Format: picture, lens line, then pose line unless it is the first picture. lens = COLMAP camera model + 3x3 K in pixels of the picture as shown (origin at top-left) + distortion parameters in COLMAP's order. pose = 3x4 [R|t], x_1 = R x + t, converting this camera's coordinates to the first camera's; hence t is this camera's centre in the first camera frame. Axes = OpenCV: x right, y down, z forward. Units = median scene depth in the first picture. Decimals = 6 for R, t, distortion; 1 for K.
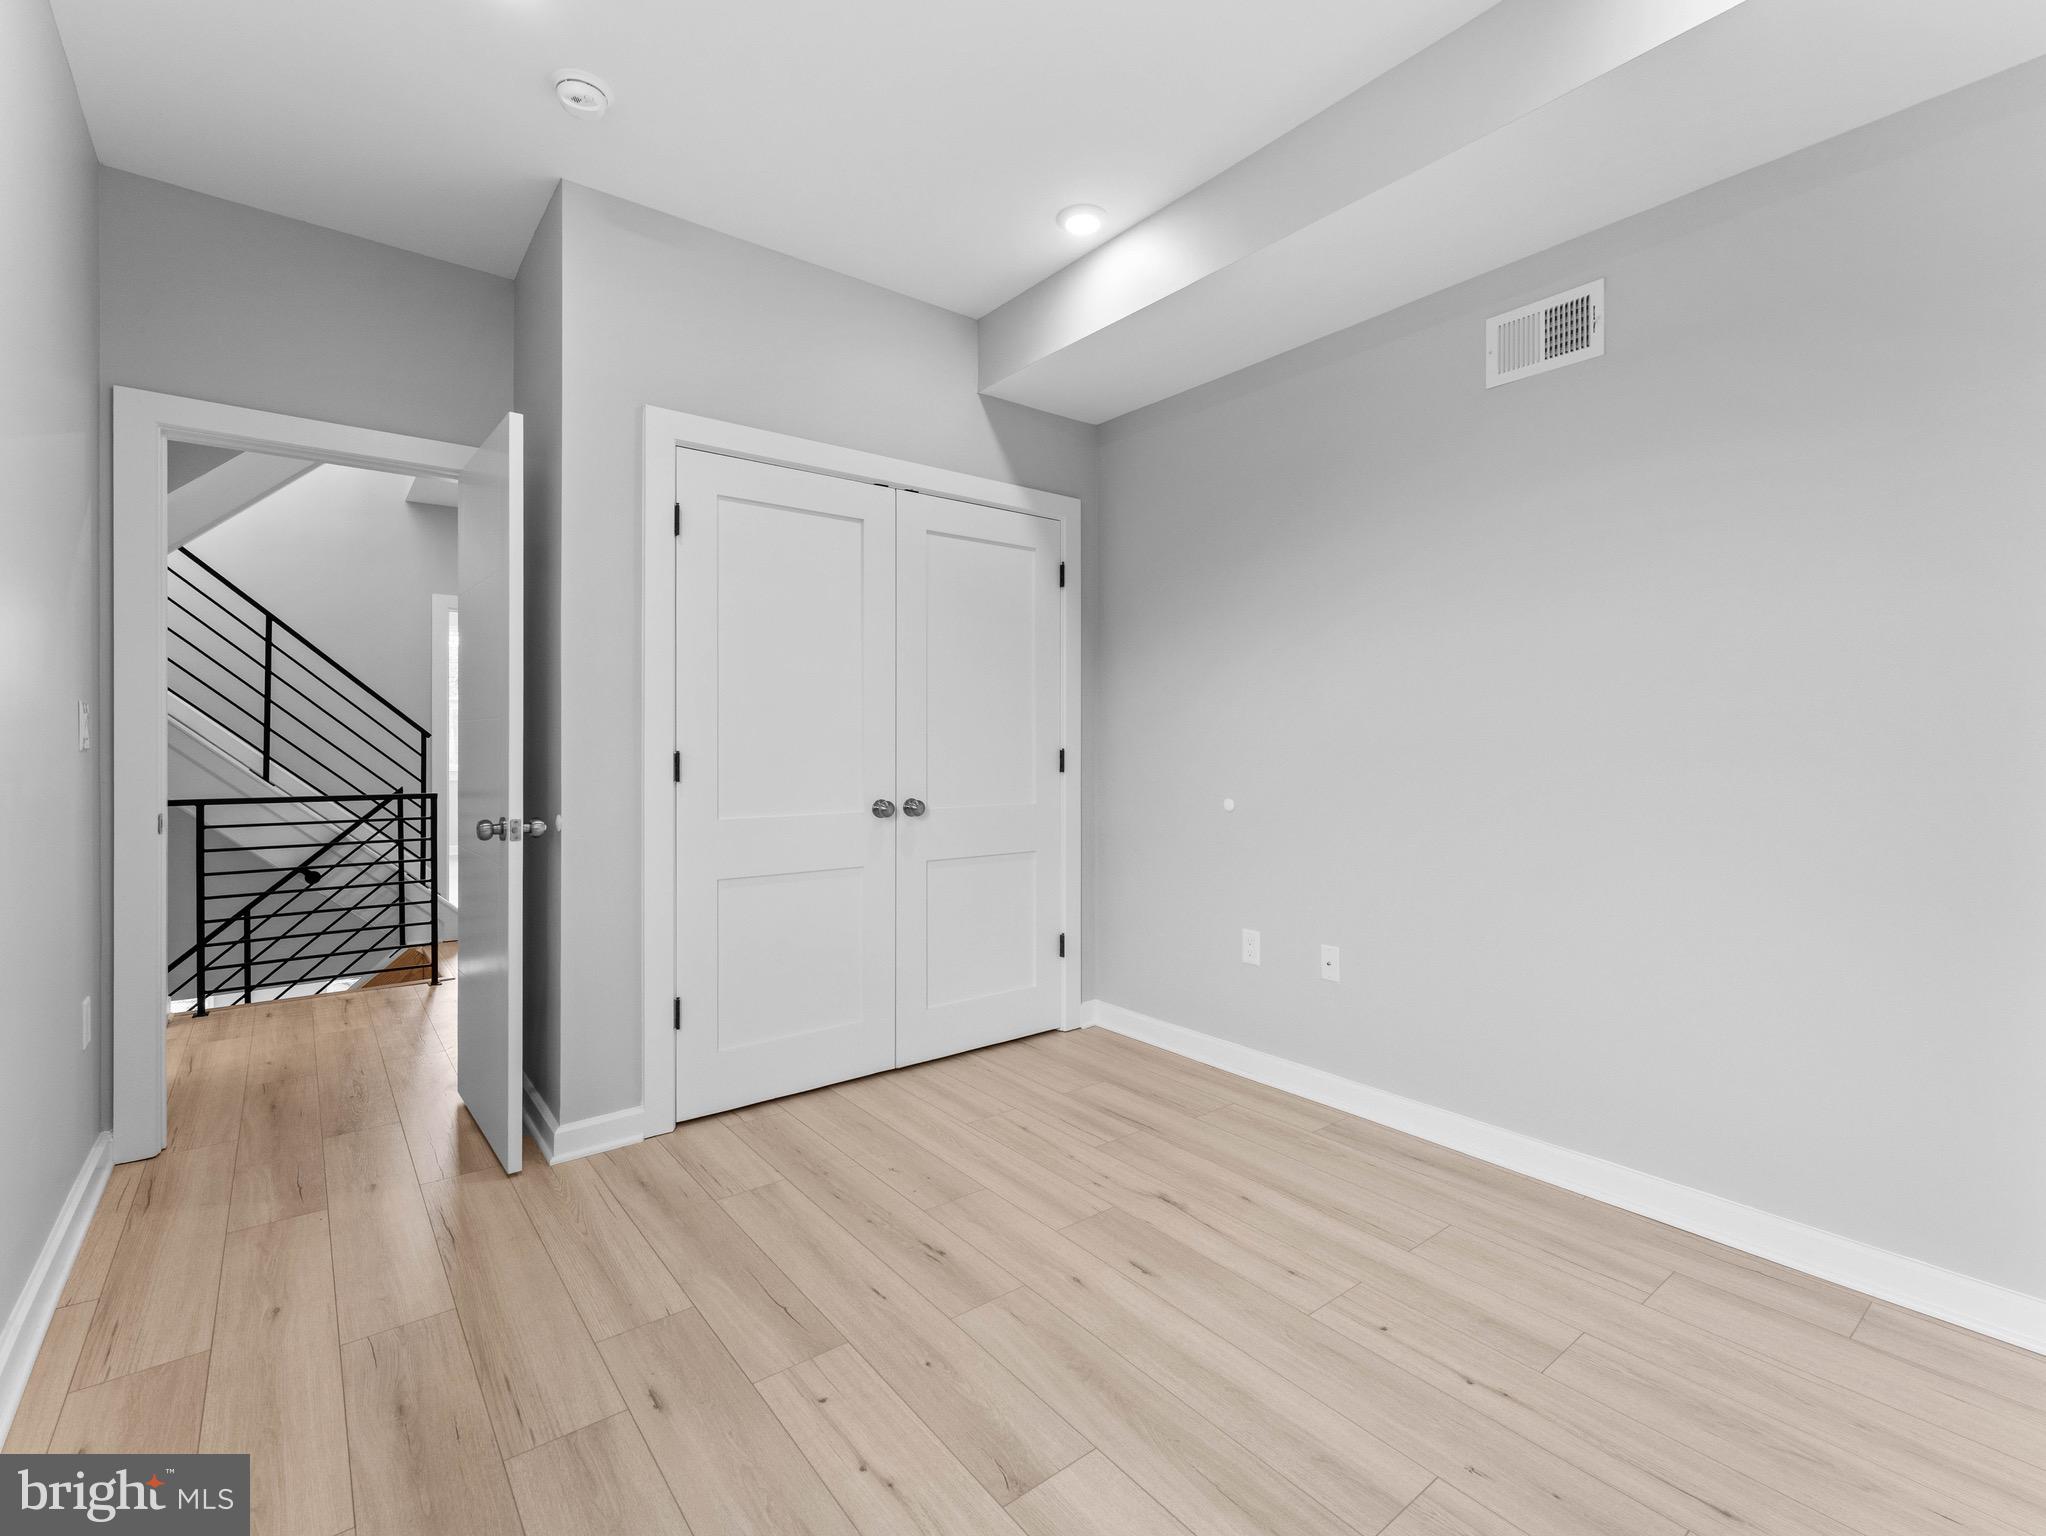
lens RADIAL K [[928.1, 0, 1021.6], [0, 928.1, 755.9], [0, 0, 1]] dist [0.008220, -0.001786]
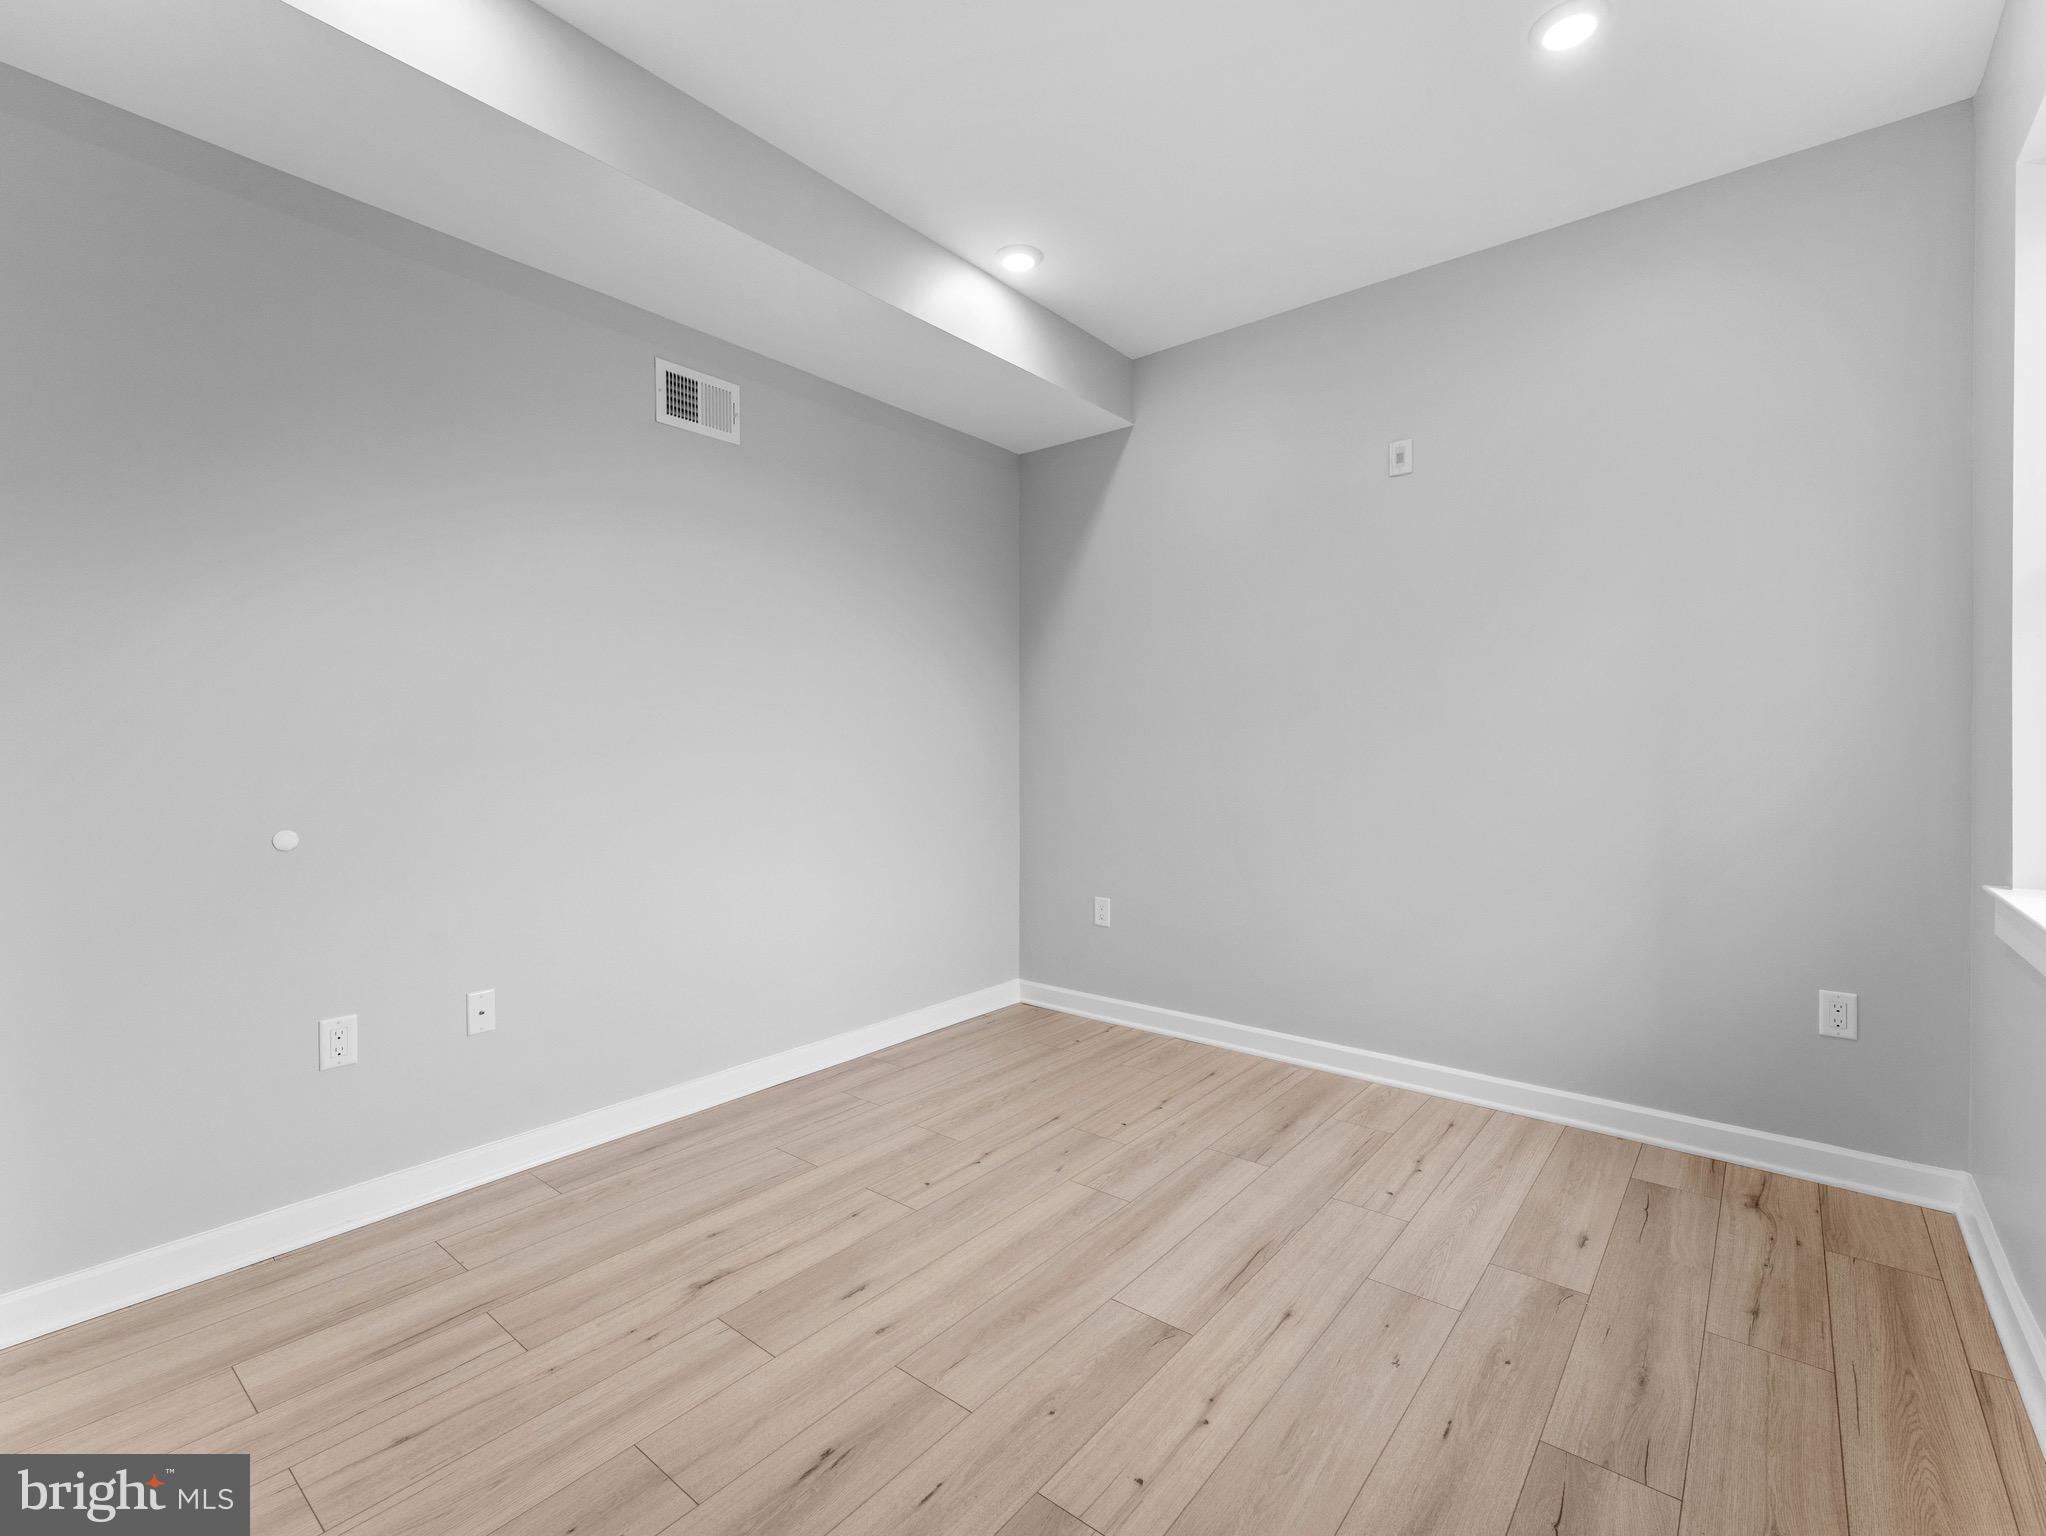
lens RADIAL K [[928.1, 0, 1017.8], [0, 928.1, 767.4], [0, 0, 1]] dist [0.008220, -0.001786]
pose [[-0.211950, -0.022239, 0.977027, -0.816797], [0.012215, 0.999603, 0.025403, -0.013066], [-0.977204, 0.017319, -0.211595, 1.007311]]
